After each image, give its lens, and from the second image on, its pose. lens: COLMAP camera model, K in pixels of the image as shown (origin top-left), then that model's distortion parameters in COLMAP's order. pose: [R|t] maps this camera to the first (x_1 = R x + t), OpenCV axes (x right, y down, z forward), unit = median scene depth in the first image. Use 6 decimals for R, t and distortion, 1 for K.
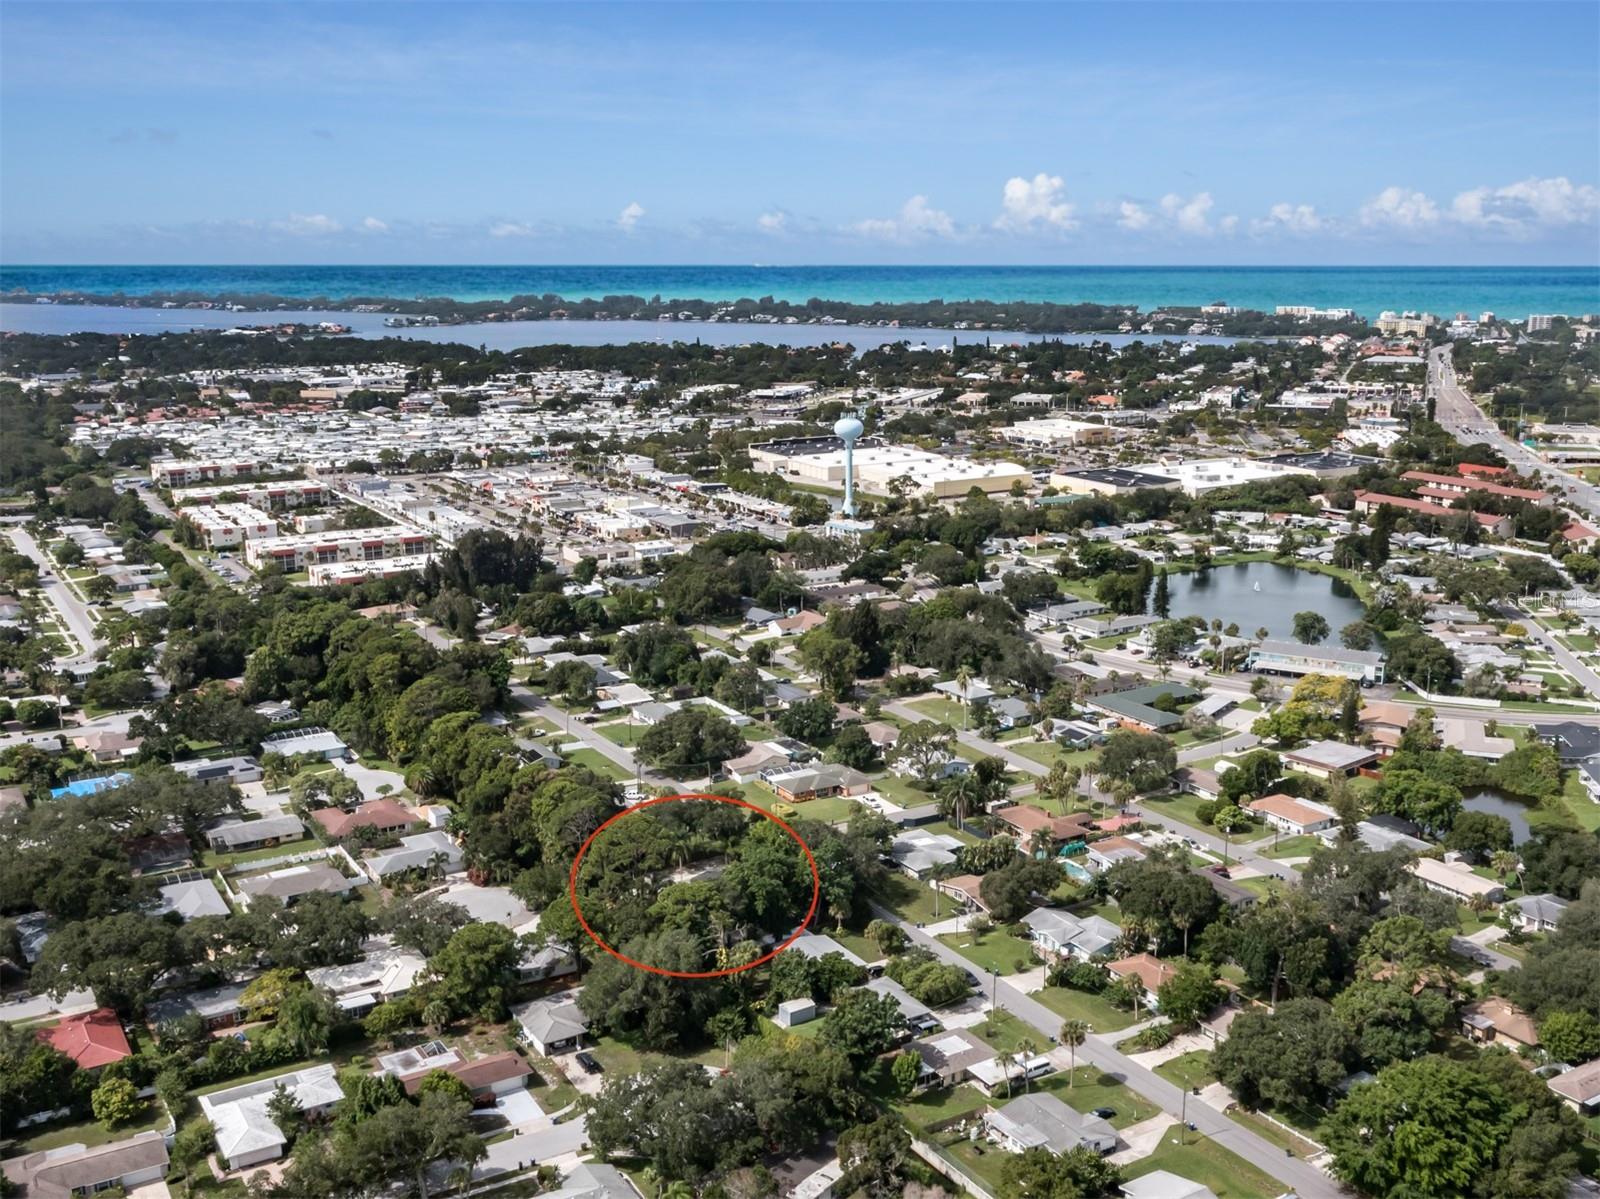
lens RADIAL K [[1541.3, 0, 800.0], [0, 1541.3, 599.5], [0, 0, 1]] dist [0.045973, -0.000847]
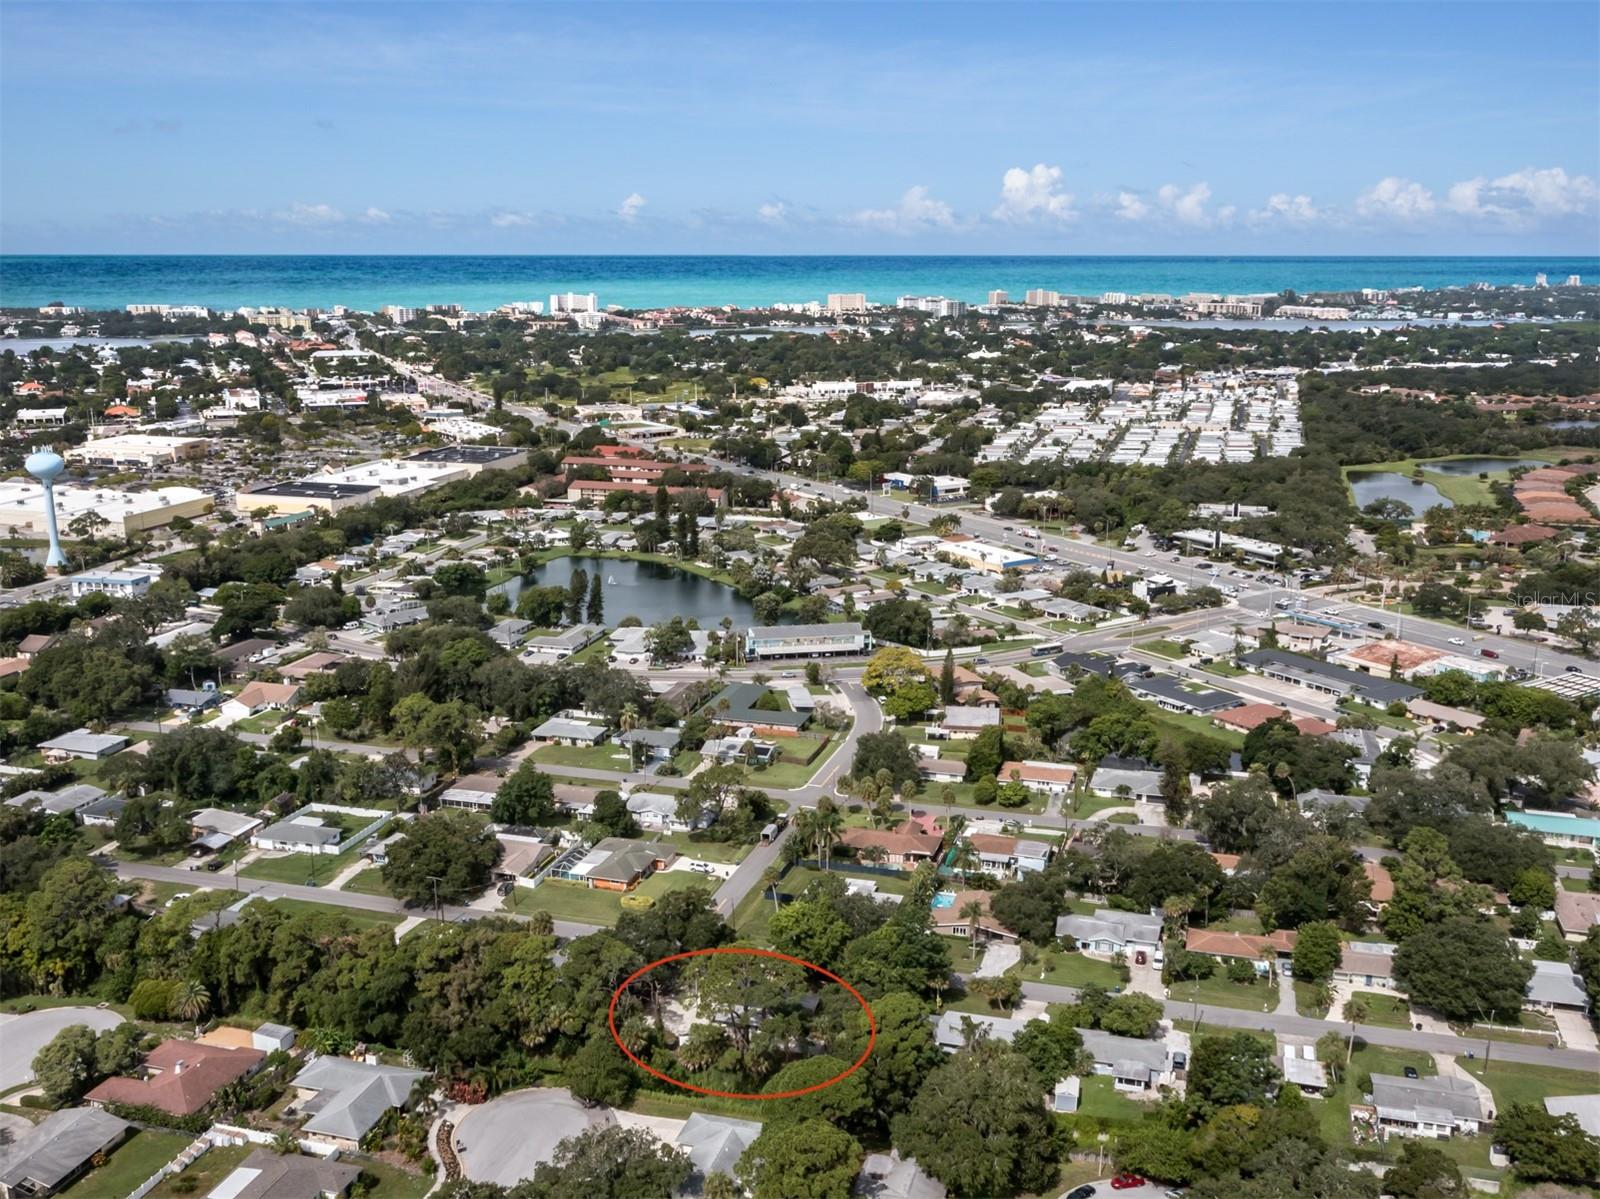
lens RADIAL K [[1554.3, 0, 800.0], [0, 1554.3, 599.5], [0, 0, 1]] dist [-0.011356, -0.006719]
pose [[0.769933, -0.146129, 0.621168, -0.399662], [0.144714, 0.988049, 0.053066, -0.054118], [-0.621499, 0.049035, 0.781879, 0.236398]]
